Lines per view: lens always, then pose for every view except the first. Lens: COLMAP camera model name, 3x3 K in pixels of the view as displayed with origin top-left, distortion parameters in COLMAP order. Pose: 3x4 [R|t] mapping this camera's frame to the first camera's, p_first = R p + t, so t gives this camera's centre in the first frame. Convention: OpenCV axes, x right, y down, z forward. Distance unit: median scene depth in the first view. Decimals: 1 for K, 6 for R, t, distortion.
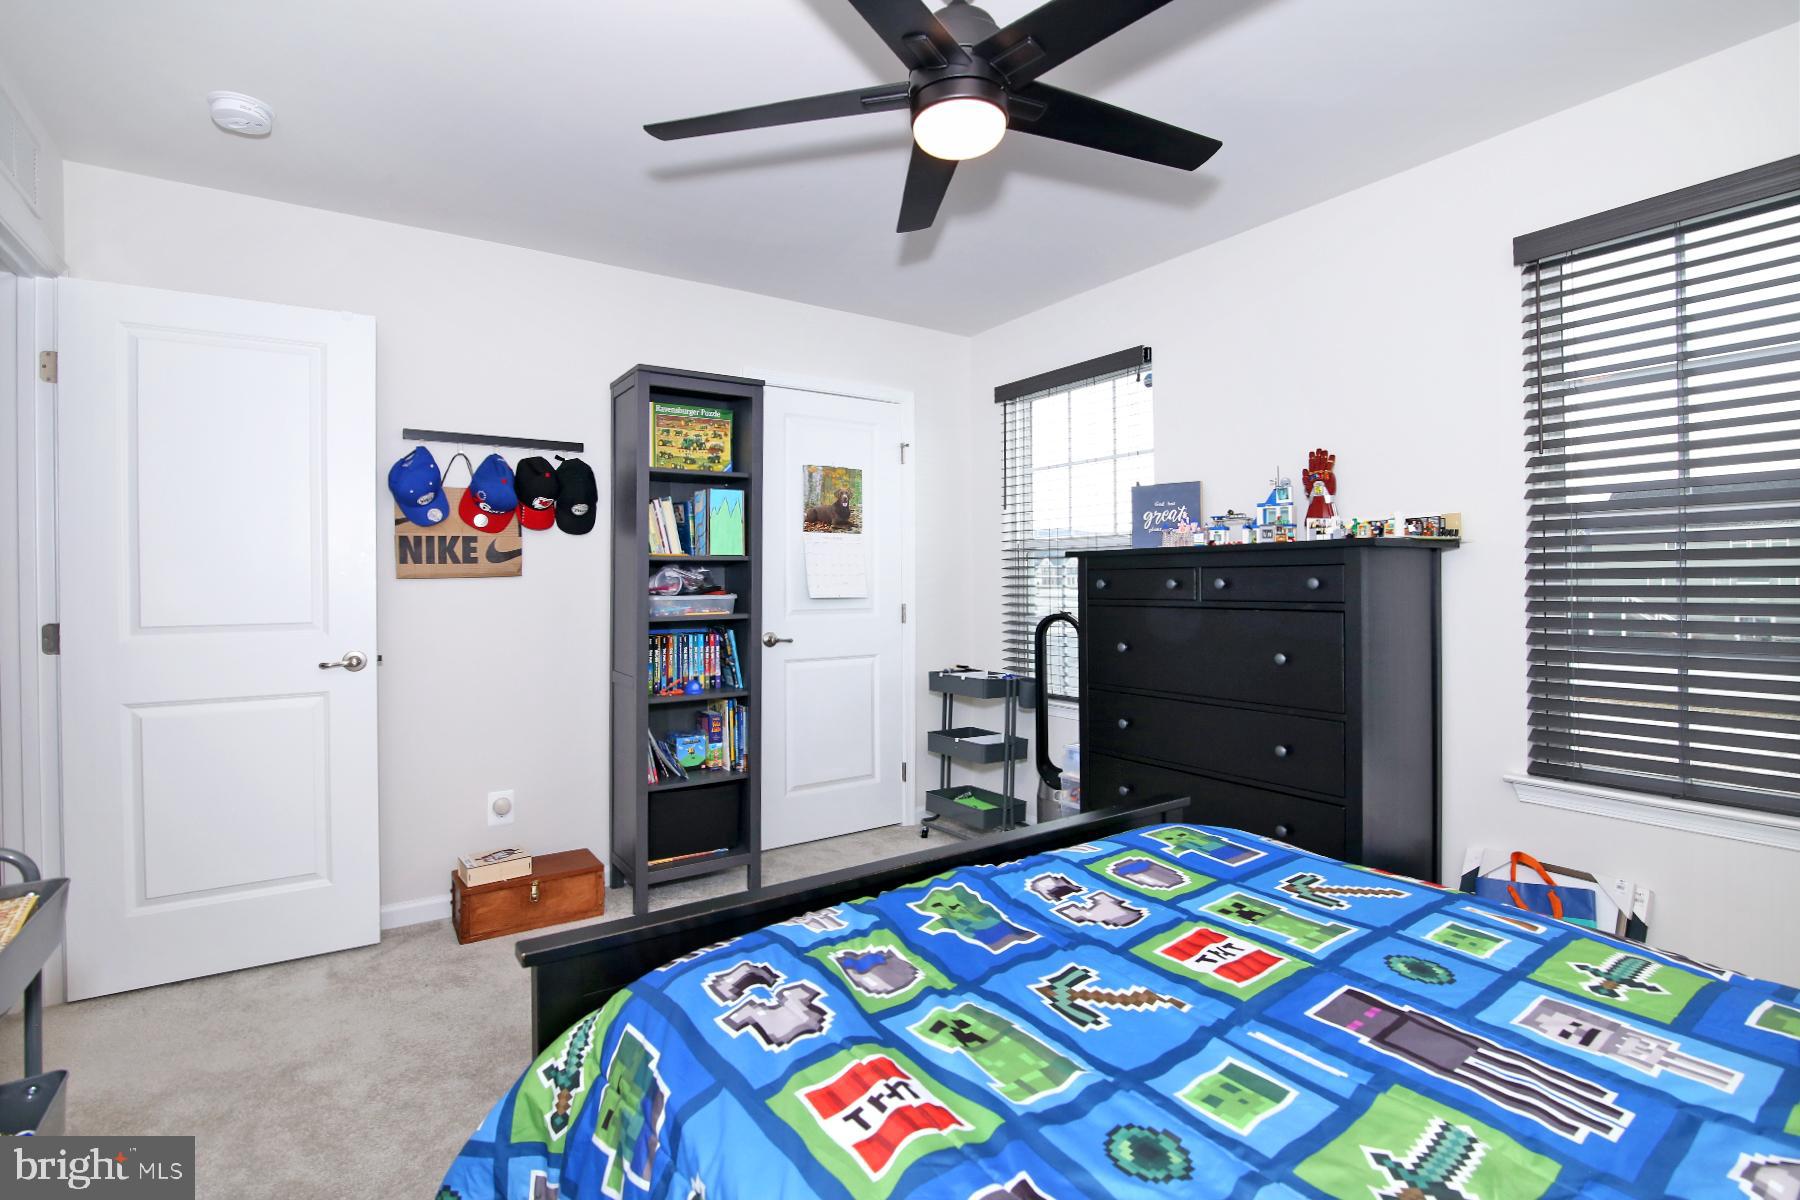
lens RADIAL K [[841.1, 0, 919.6], [0, 841.1, 566.1], [0, 0, 1]] dist [-0.016052, 0.000214]
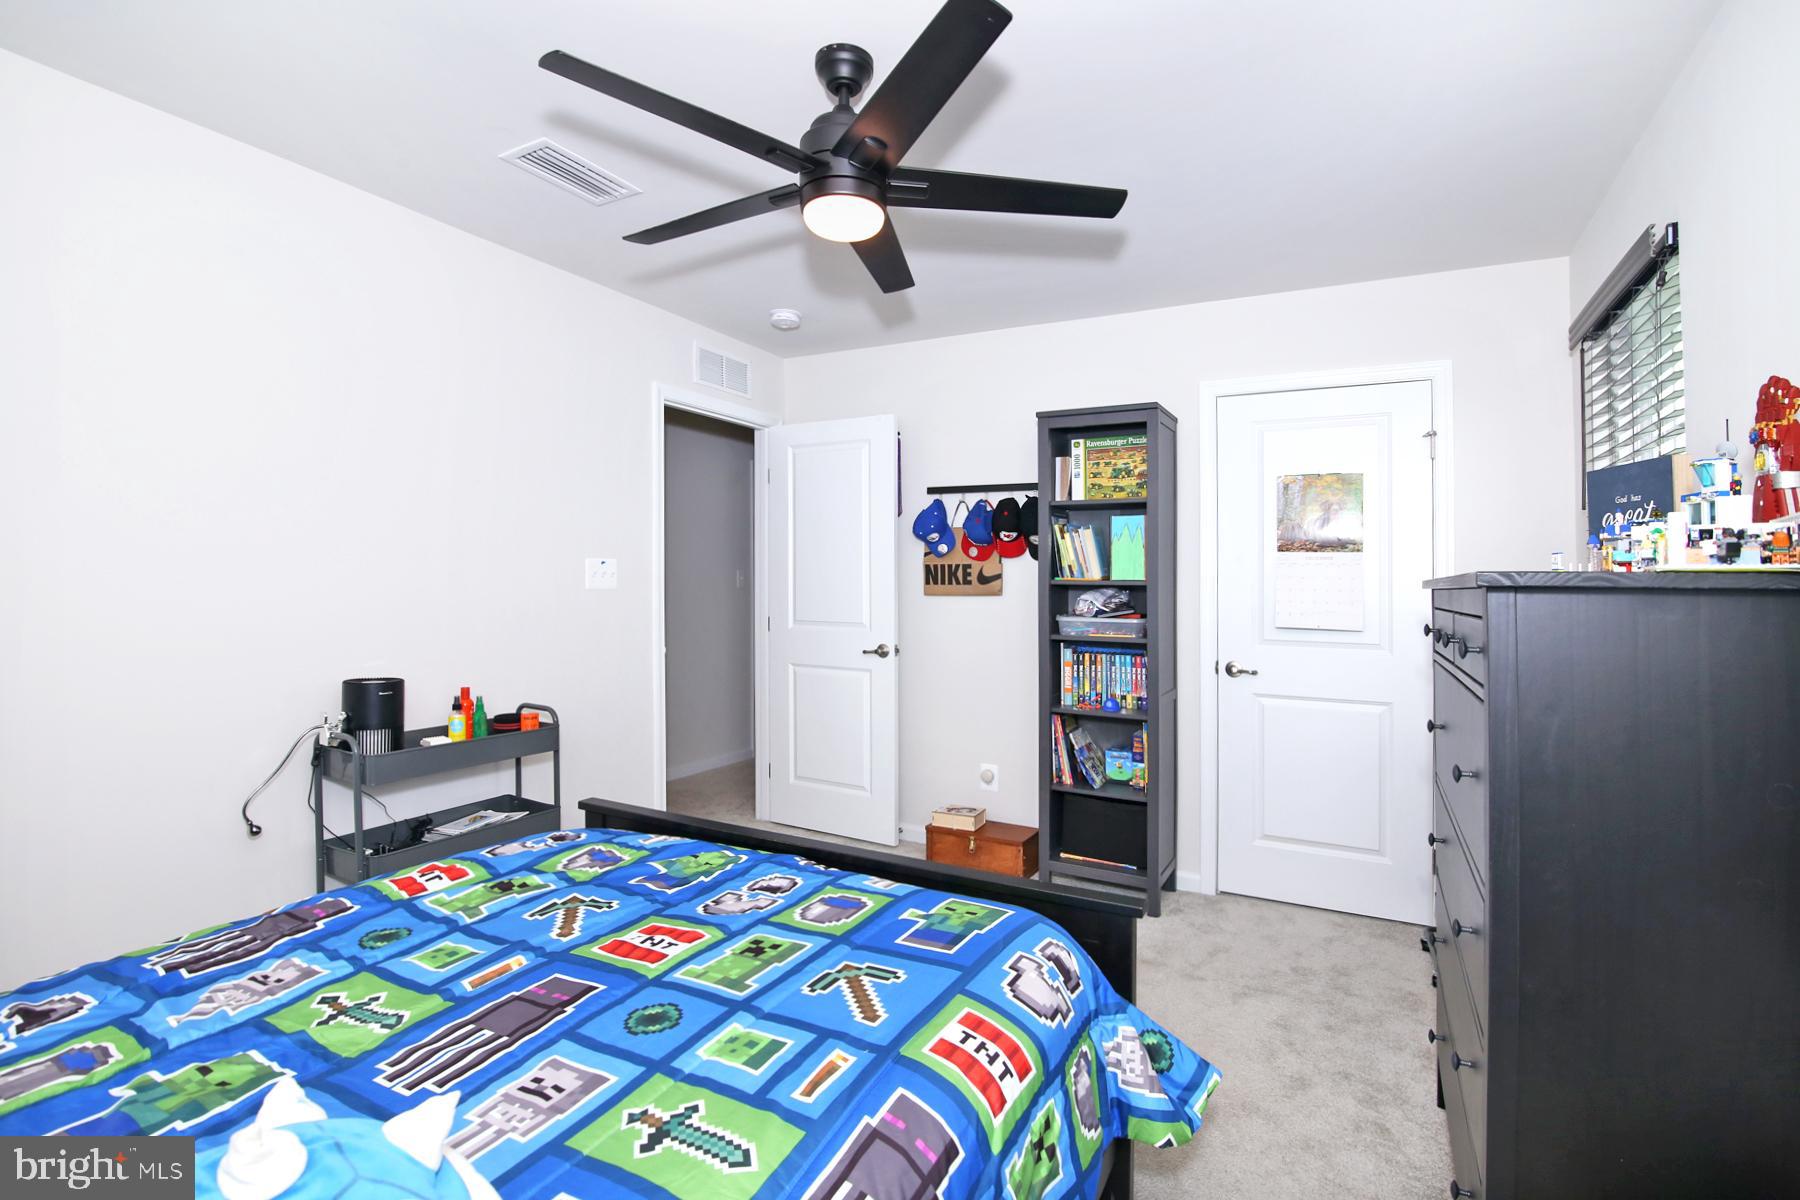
lens RADIAL K [[867.3, 0, 900.1], [0, 867.3, 578.6], [0, 0, 1]] dist [-0.017141, 0.001253]
pose [[0.450050, 0.008876, -0.892959, 0.648594], [-0.001648, 0.999957, 0.009109, -0.025820], [0.893002, -0.002628, 0.450046, 0.307420]]
